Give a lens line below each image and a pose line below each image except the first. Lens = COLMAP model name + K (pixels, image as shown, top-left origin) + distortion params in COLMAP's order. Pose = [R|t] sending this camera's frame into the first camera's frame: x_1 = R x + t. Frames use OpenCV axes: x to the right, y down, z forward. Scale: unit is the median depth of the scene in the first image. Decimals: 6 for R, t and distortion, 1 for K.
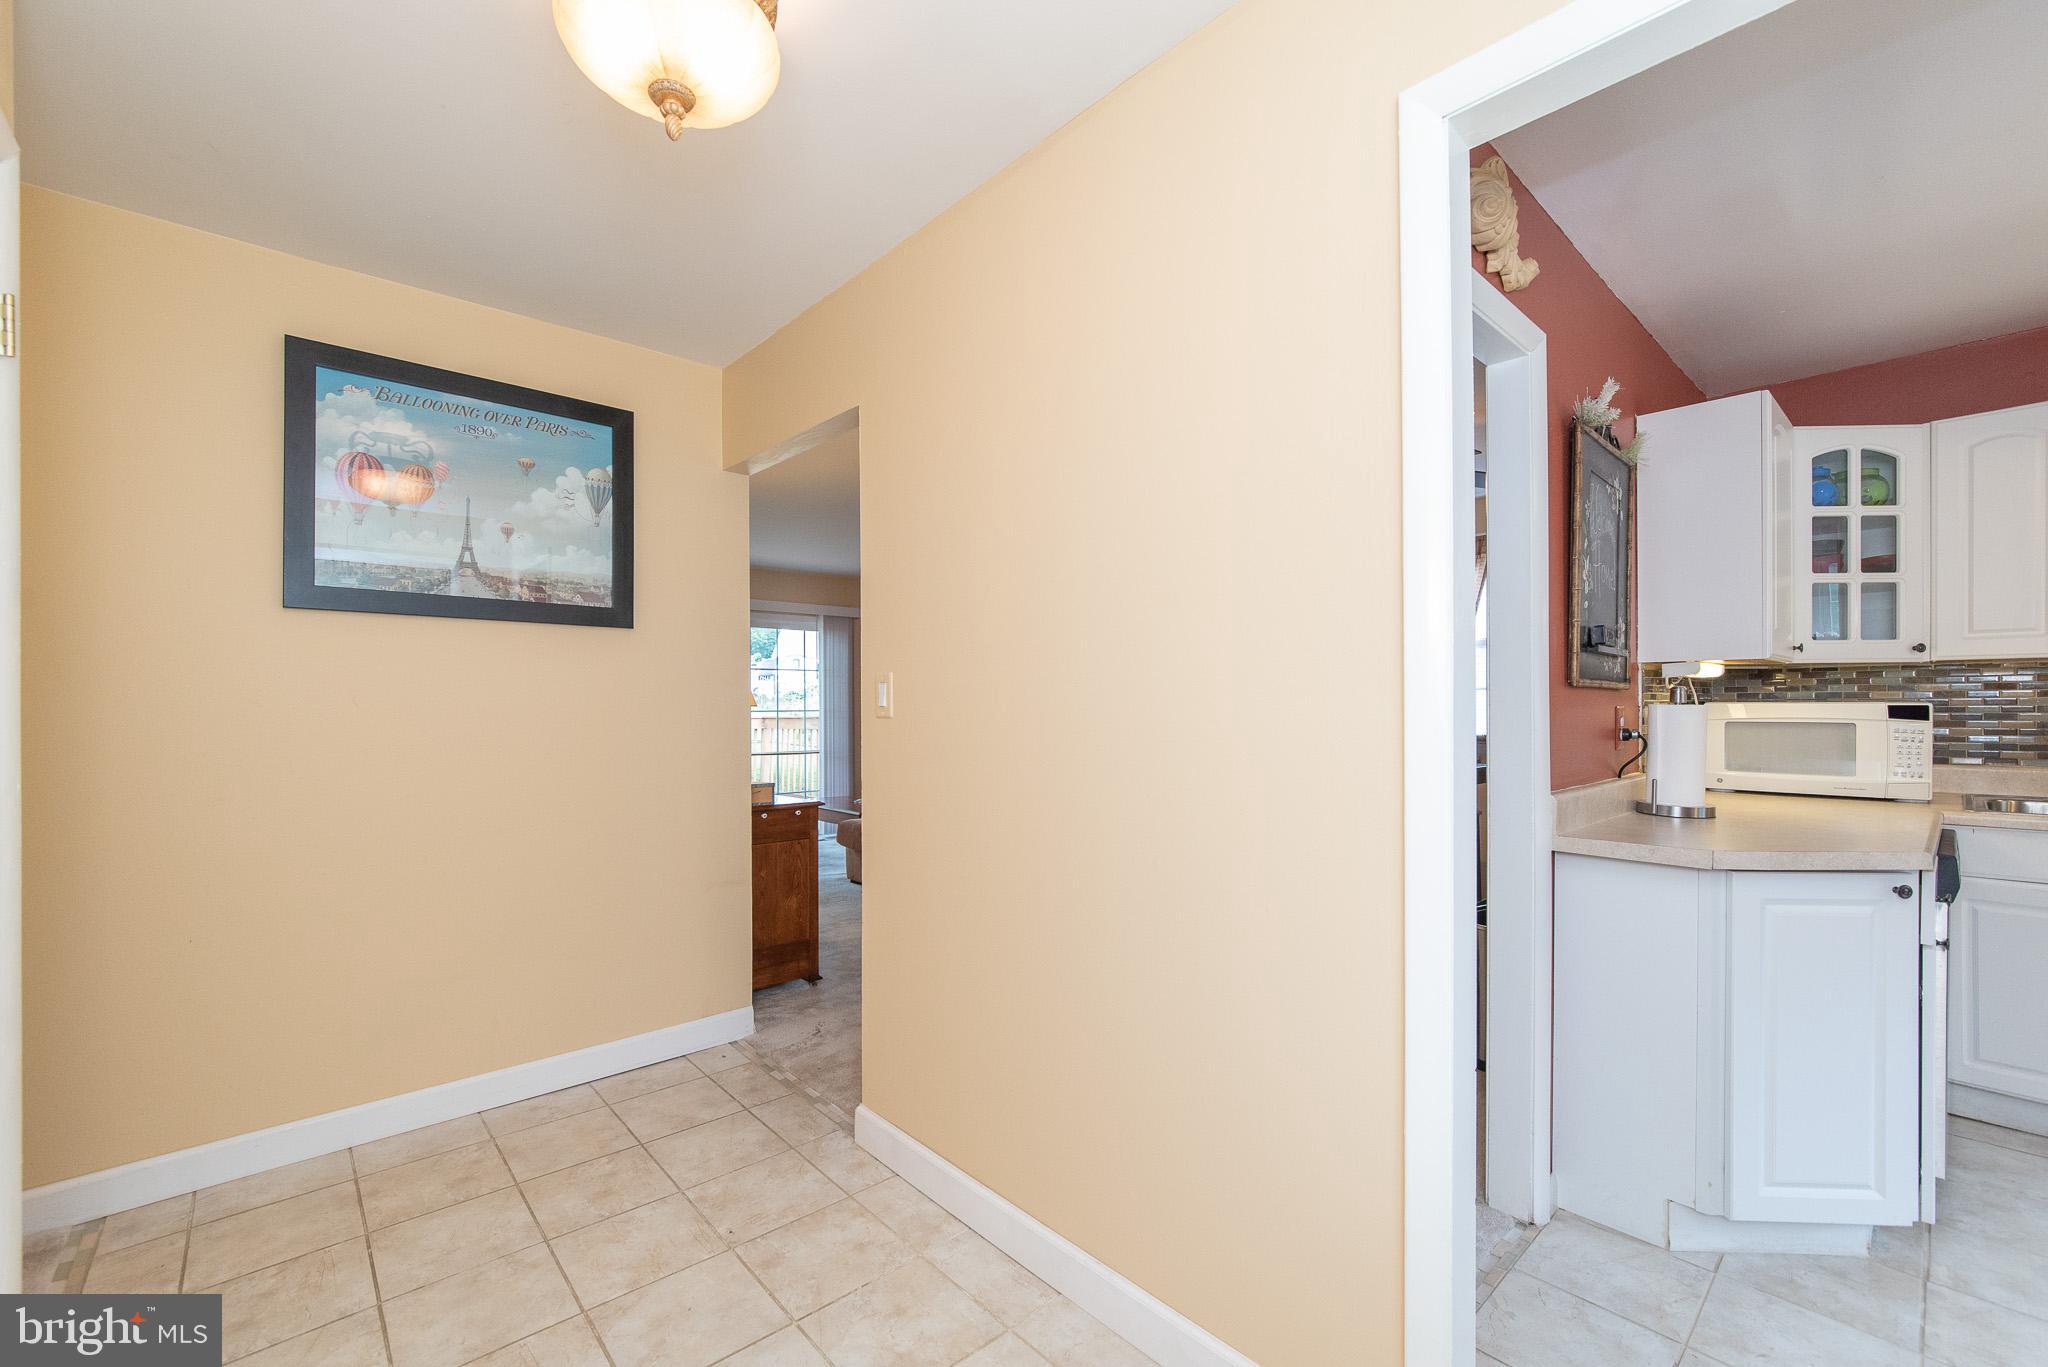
lens RADIAL K [[844.7, 0, 1020.5], [0, 844.7, 705.4], [0, 0, 1]] dist [-0.003195, -0.000245]
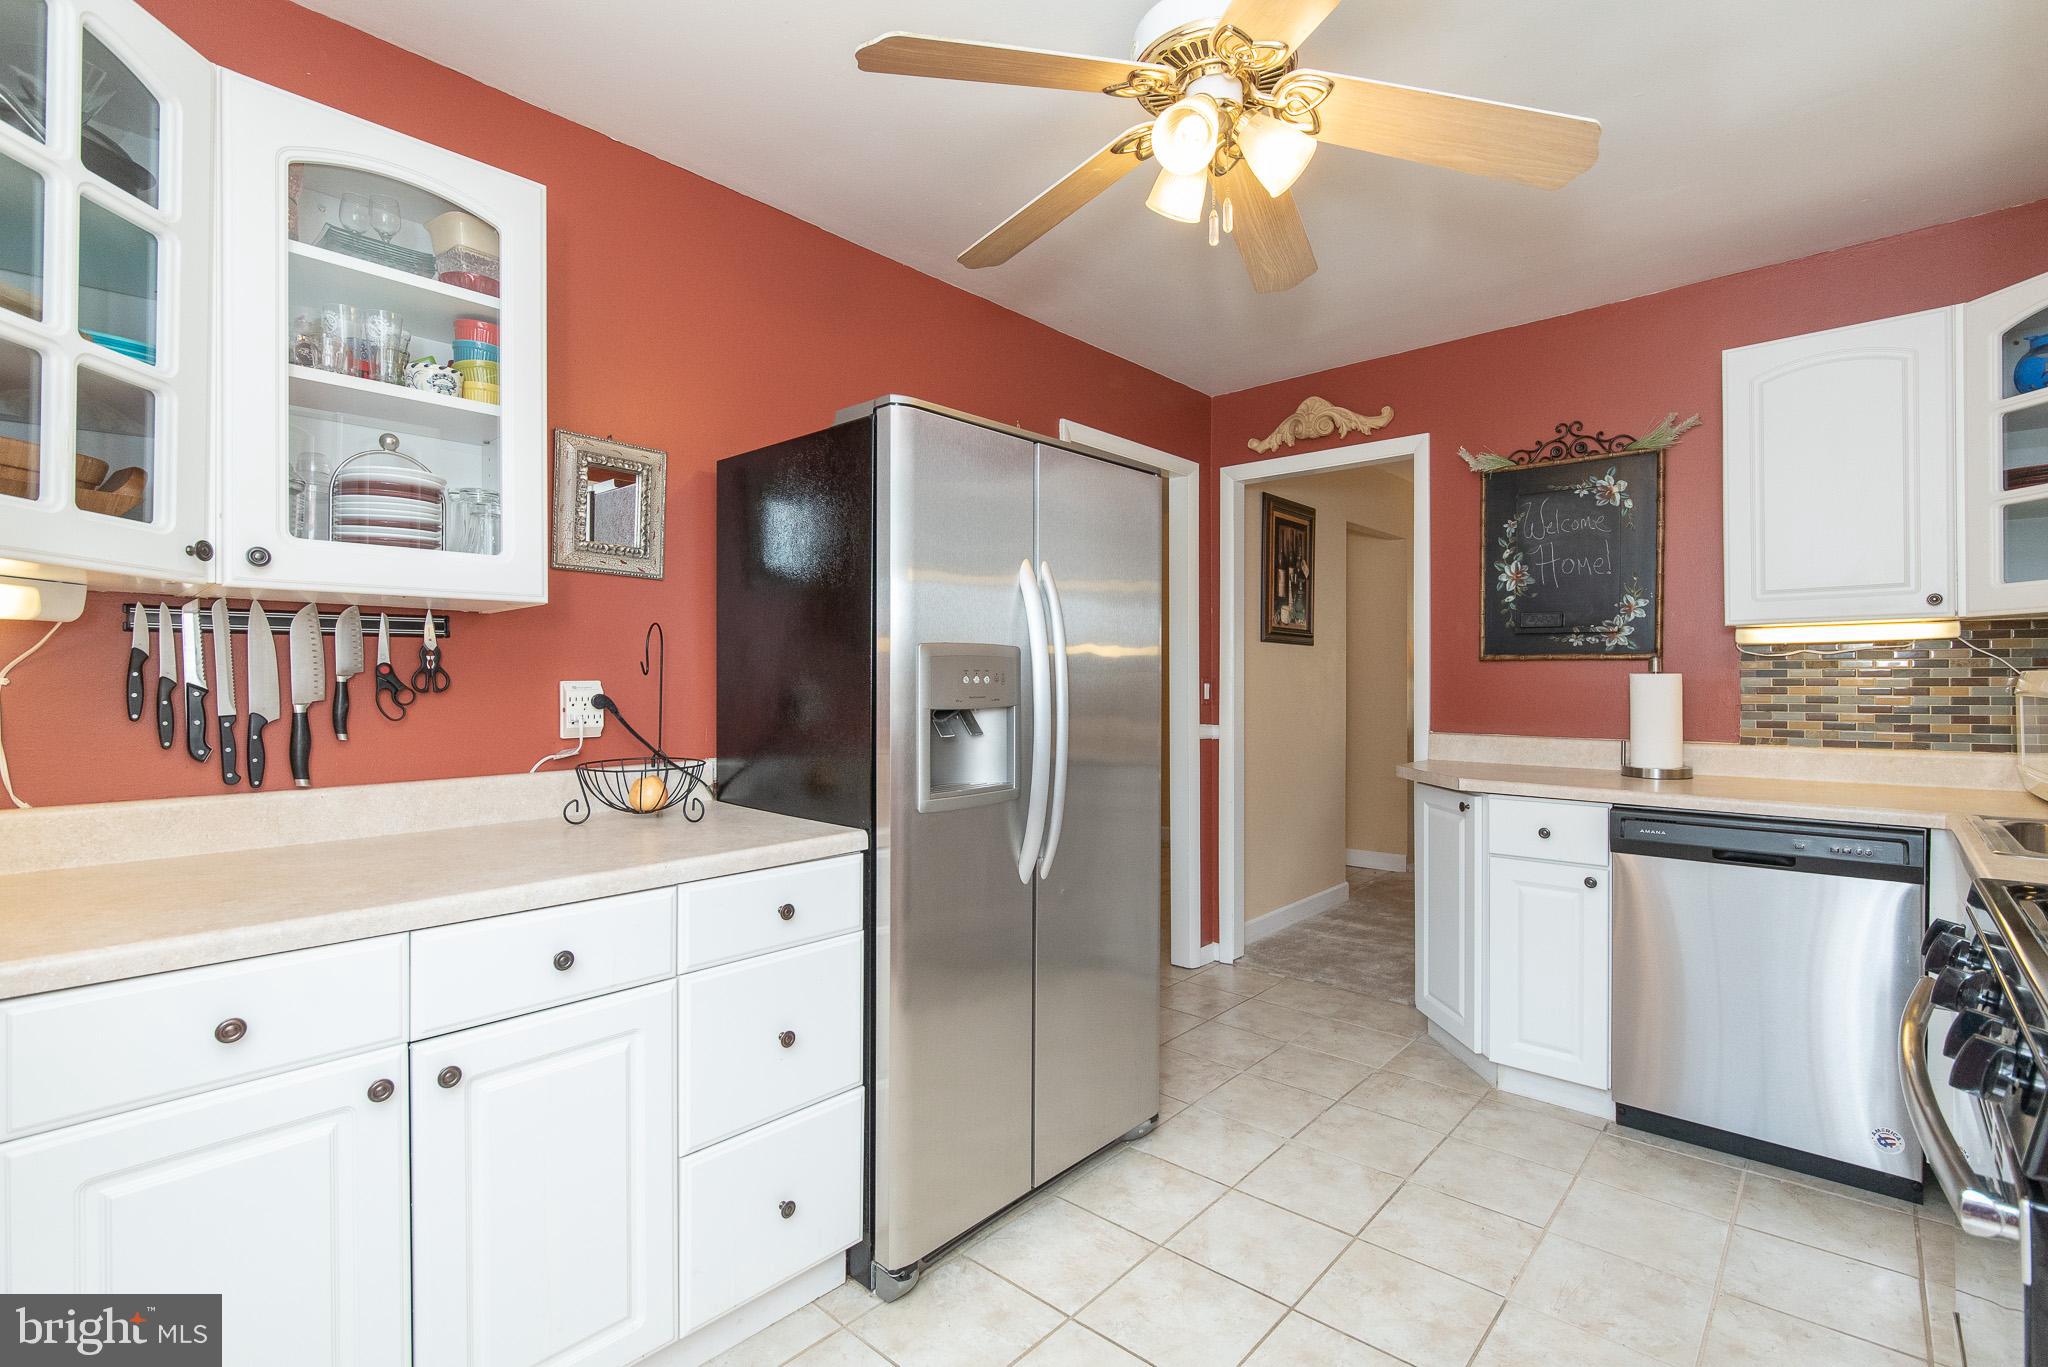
lens RADIAL K [[938.7, 0, 1039.3], [0, 938.7, 675.5], [0, 0, 1]] dist [0.006428, 0.002832]
pose [[0.104103, -0.003317, -0.994561, 1.680894], [0.002066, 0.999993, -0.003119, 0.002996], [0.994564, -0.001730, 0.104109, 0.086709]]
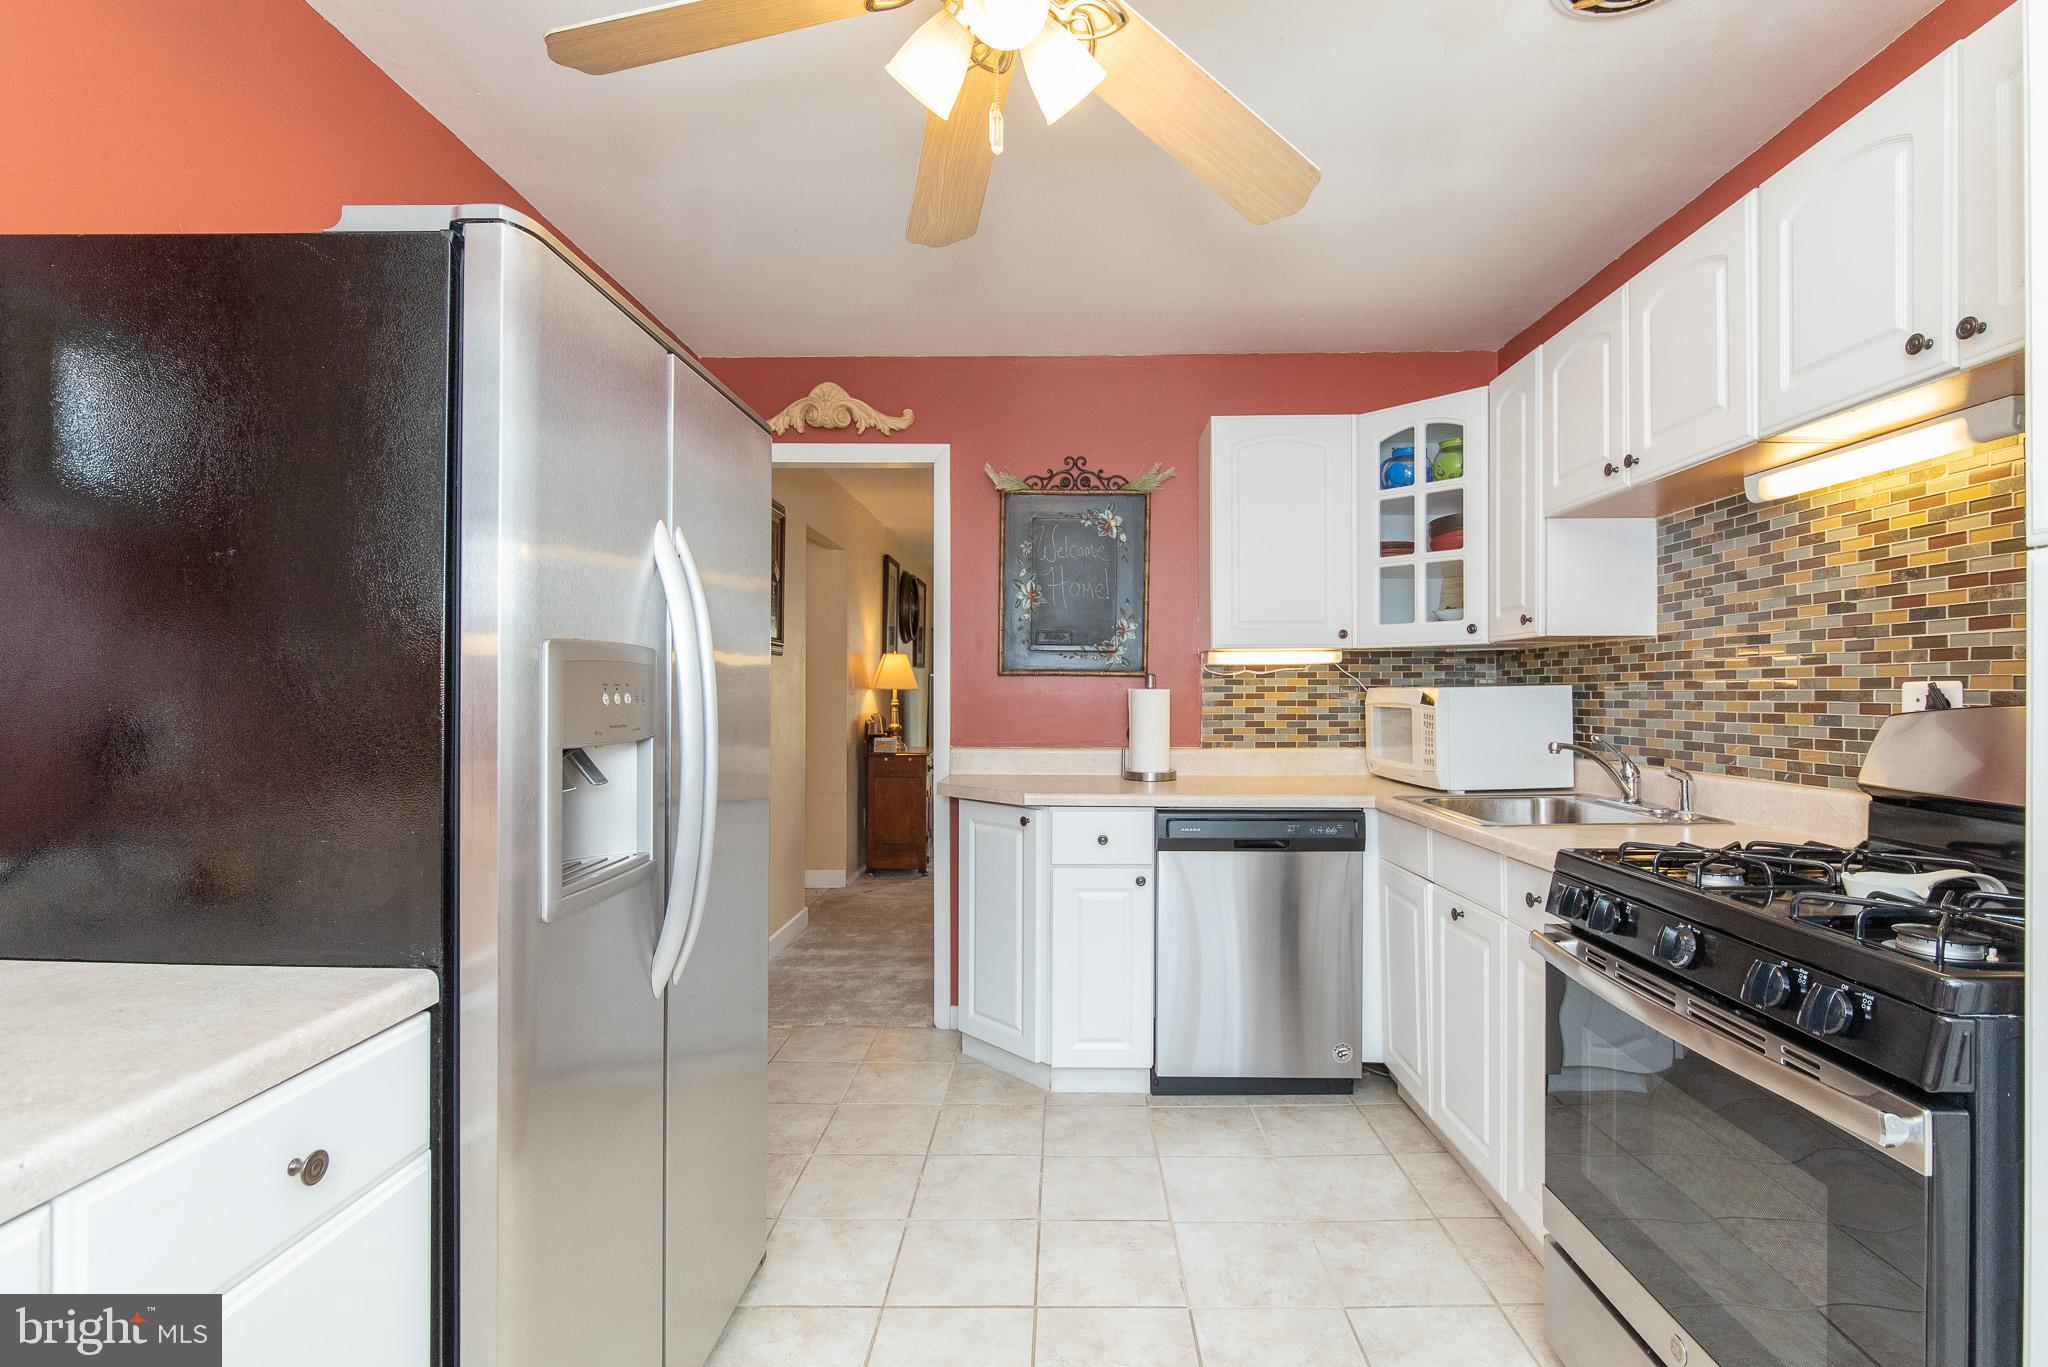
lens RADIAL K [[938.7, 0, 1057.2], [0, 938.7, 689.9], [0, 0, 1]] dist [0.006428, 0.002832]
pose [[0.729638, 0.001539, -0.683832, 1.434157], [-0.000758, 0.999999, 0.001442, -0.001378], [0.683833, -0.000534, 0.729638, -0.076493]]
